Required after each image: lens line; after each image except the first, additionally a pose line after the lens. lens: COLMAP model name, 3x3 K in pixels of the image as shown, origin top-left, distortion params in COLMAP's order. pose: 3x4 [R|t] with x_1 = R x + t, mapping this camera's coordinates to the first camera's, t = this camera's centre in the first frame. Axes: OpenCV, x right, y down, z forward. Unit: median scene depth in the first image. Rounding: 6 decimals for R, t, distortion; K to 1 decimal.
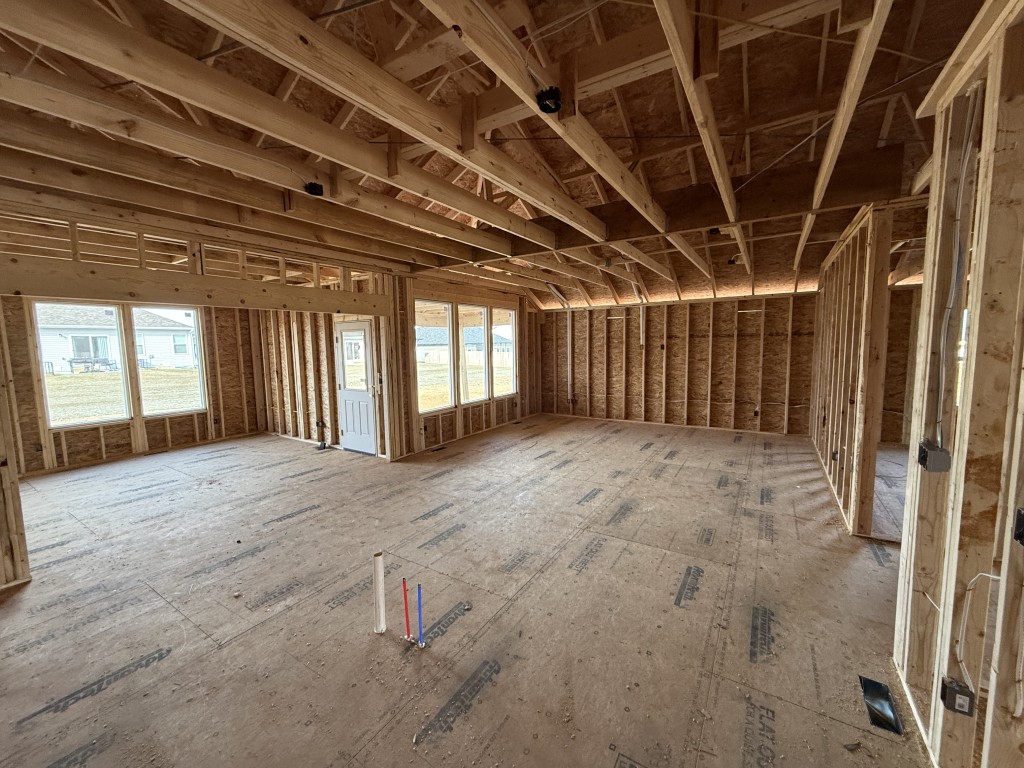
lens RADIAL K [[409.7, 0, 510.6], [0, 409.7, 382.3], [0, 0, 1]] dist [0.003762, -0.000085]
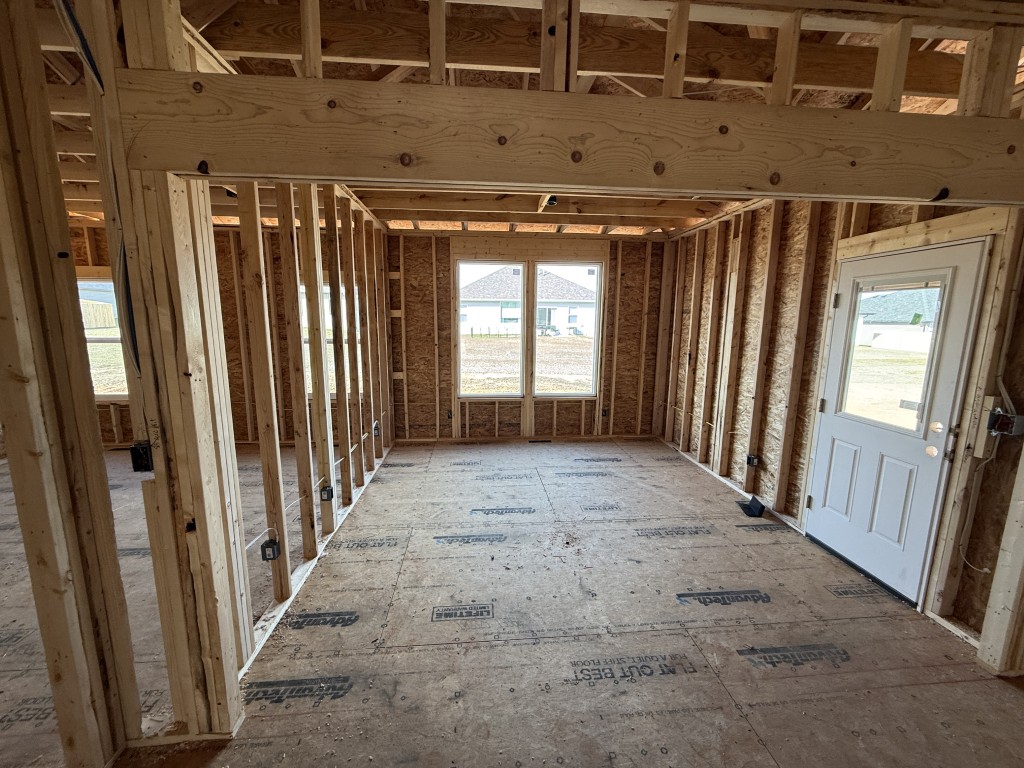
lens RADIAL K [[409.7, 0, 507.2], [0, 409.7, 384.5], [0, 0, 1]] dist [0.003762, -0.000085]
pose [[0.612976, 0.147573, -0.776198, -0.301217], [-0.095266, 0.989040, 0.112806, -0.032164], [0.784337, 0.004798, 0.620316, 0.473428]]
